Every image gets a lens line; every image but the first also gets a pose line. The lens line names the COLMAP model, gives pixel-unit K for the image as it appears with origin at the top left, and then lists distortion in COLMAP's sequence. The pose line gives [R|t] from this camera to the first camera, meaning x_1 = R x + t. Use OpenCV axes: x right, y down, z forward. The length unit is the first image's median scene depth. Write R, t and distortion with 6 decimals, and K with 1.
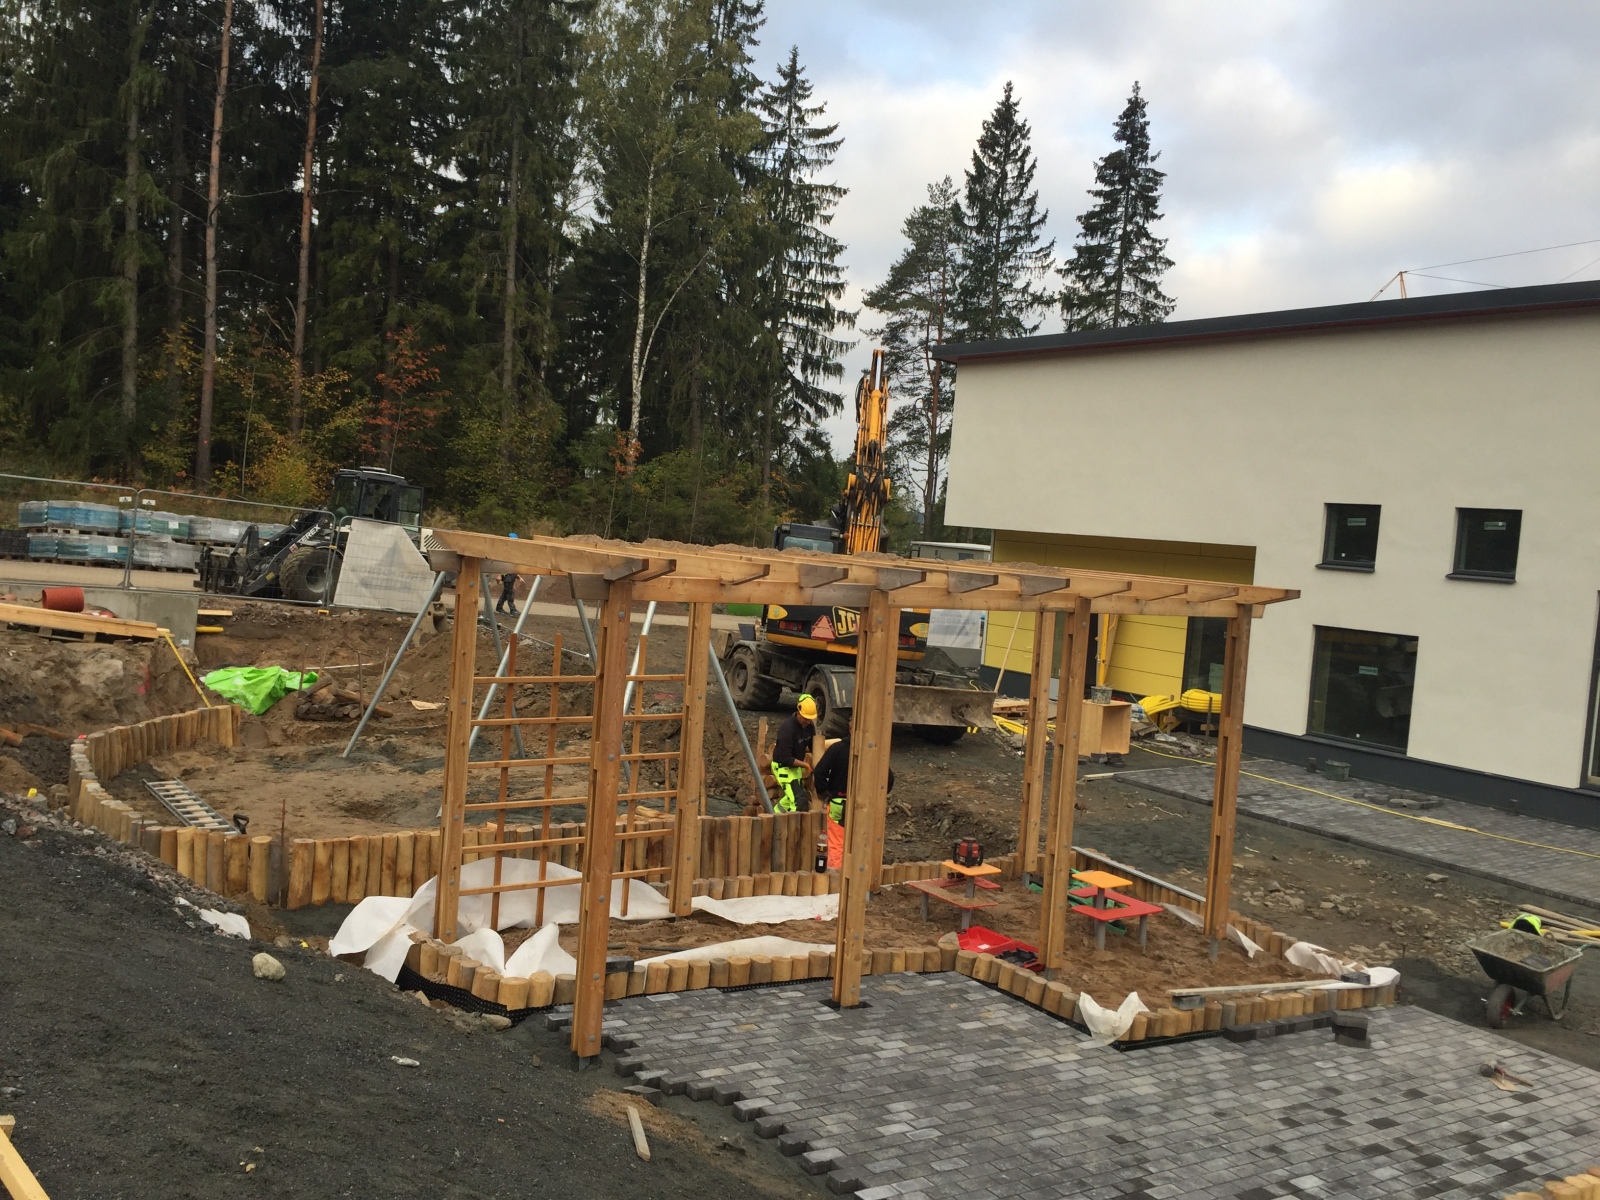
lens RADIAL K [[1376.7, 0, 801.5], [0, 1376.7, 595.2], [0, 0, 1]] dist [0.080834, -0.115454]
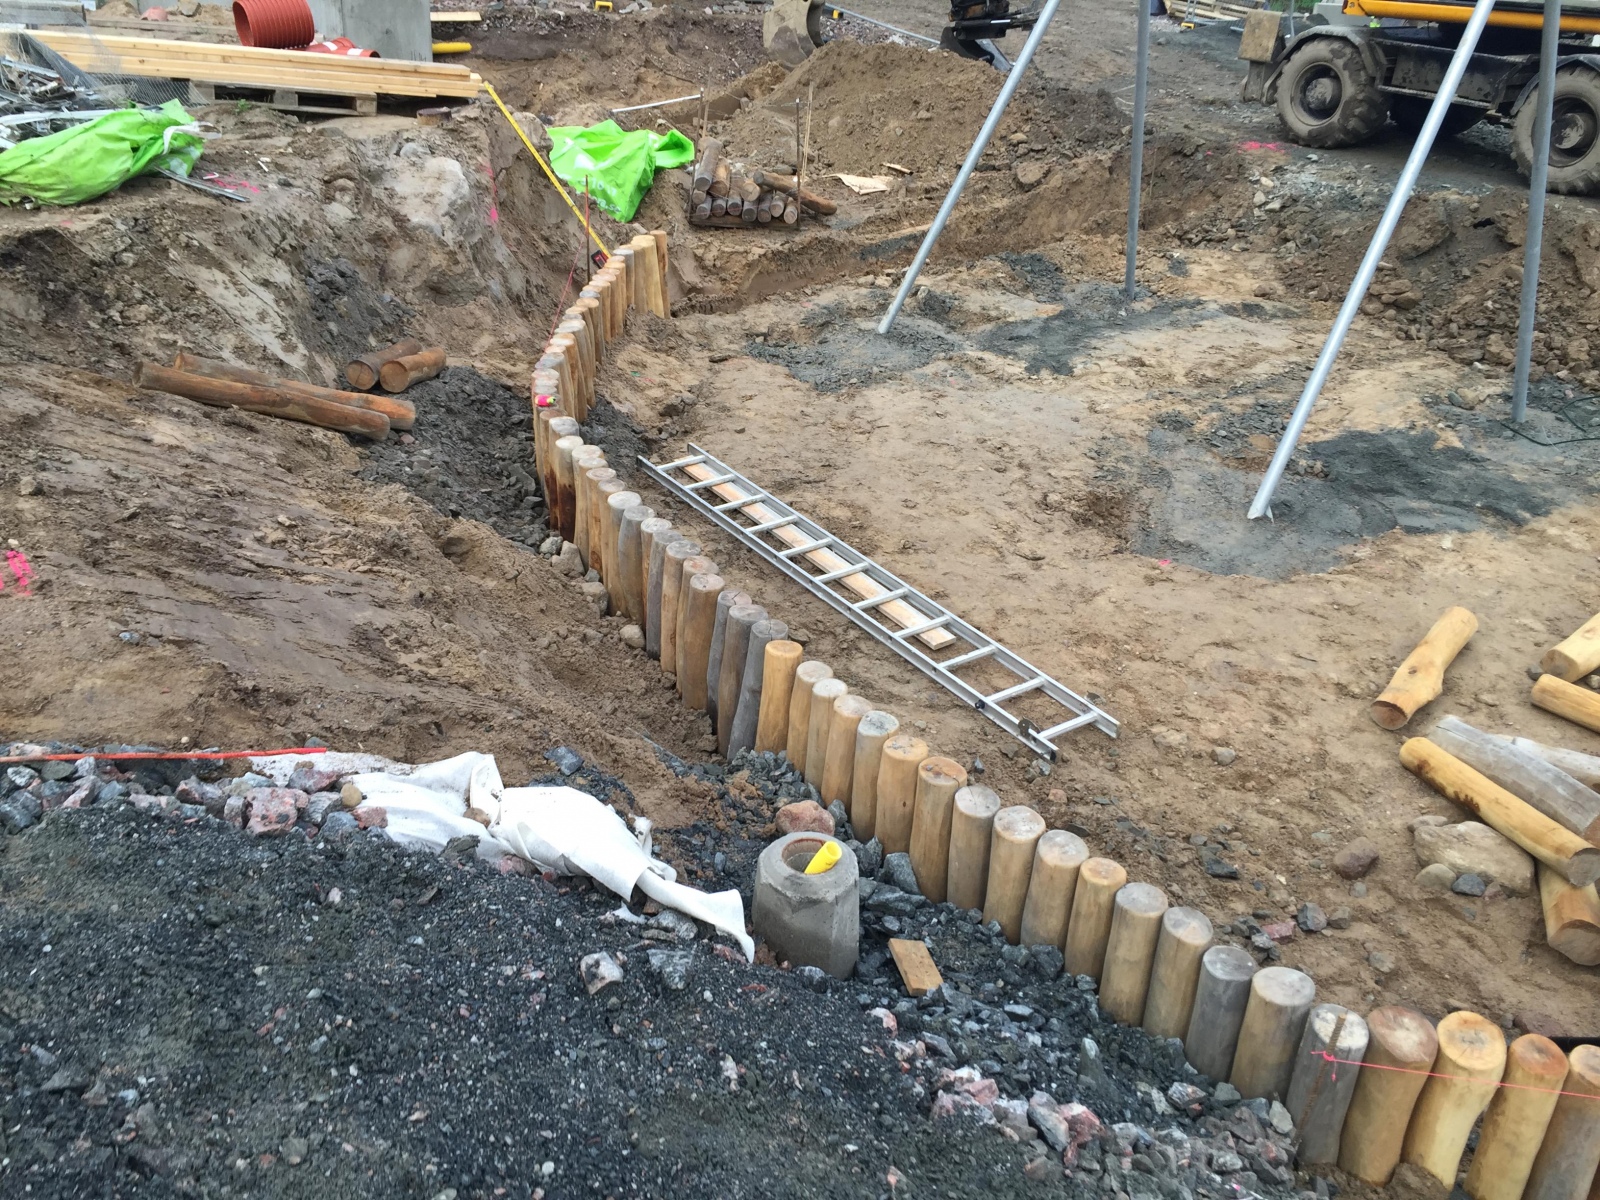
lens RADIAL K [[1376.7, 0, 789.7], [0, 1376.7, 599.4], [0, 0, 1]] dist [0.080834, -0.115454]
pose [[0.998821, -0.023220, -0.042632, -0.256747], [0.039509, 0.899110, 0.435935, -0.017654], [0.028208, -0.437105, 0.898968, 0.355296]]
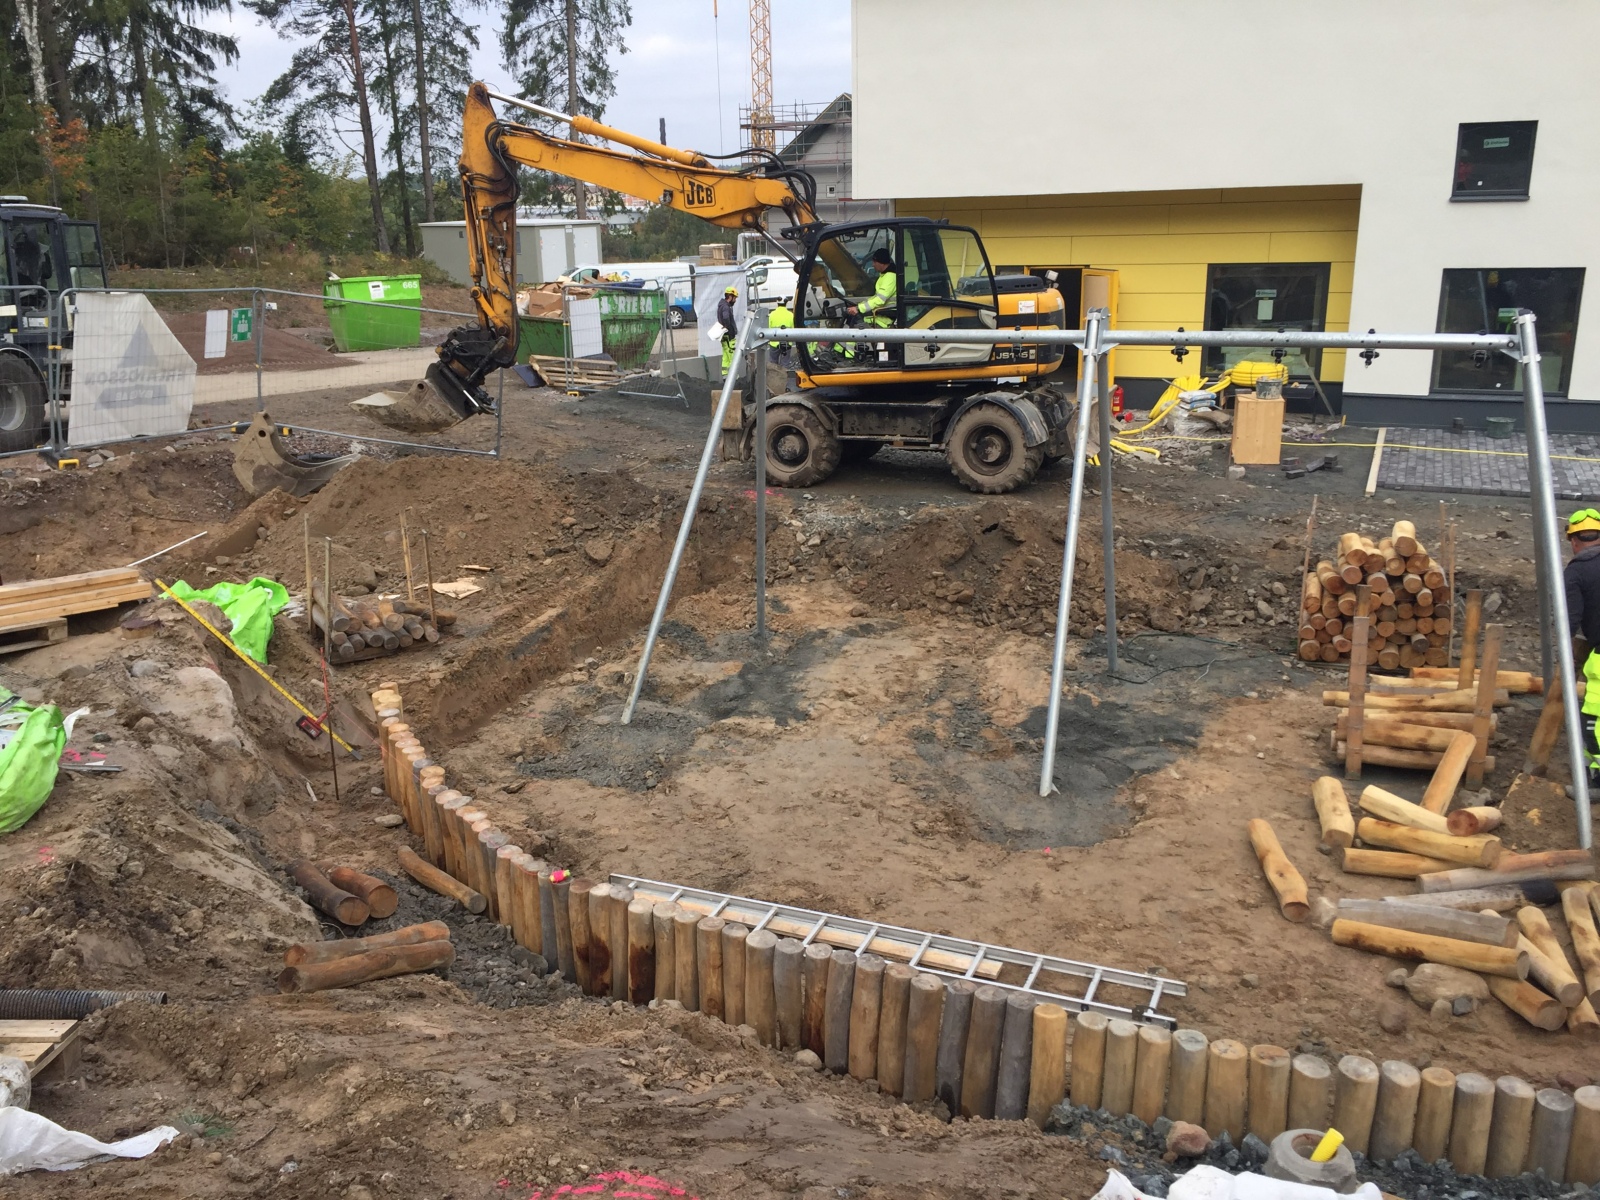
lens RADIAL K [[1376.7, 0, 805.8], [0, 1376.7, 591.4], [0, 0, 1]] dist [0.080834, -0.115454]
pose [[0.852650, -0.235756, 0.466269, -0.387827], [0.117337, 0.956018, 0.268814, -0.060494], [-0.509137, -0.174494, 0.842812, 0.362478]]
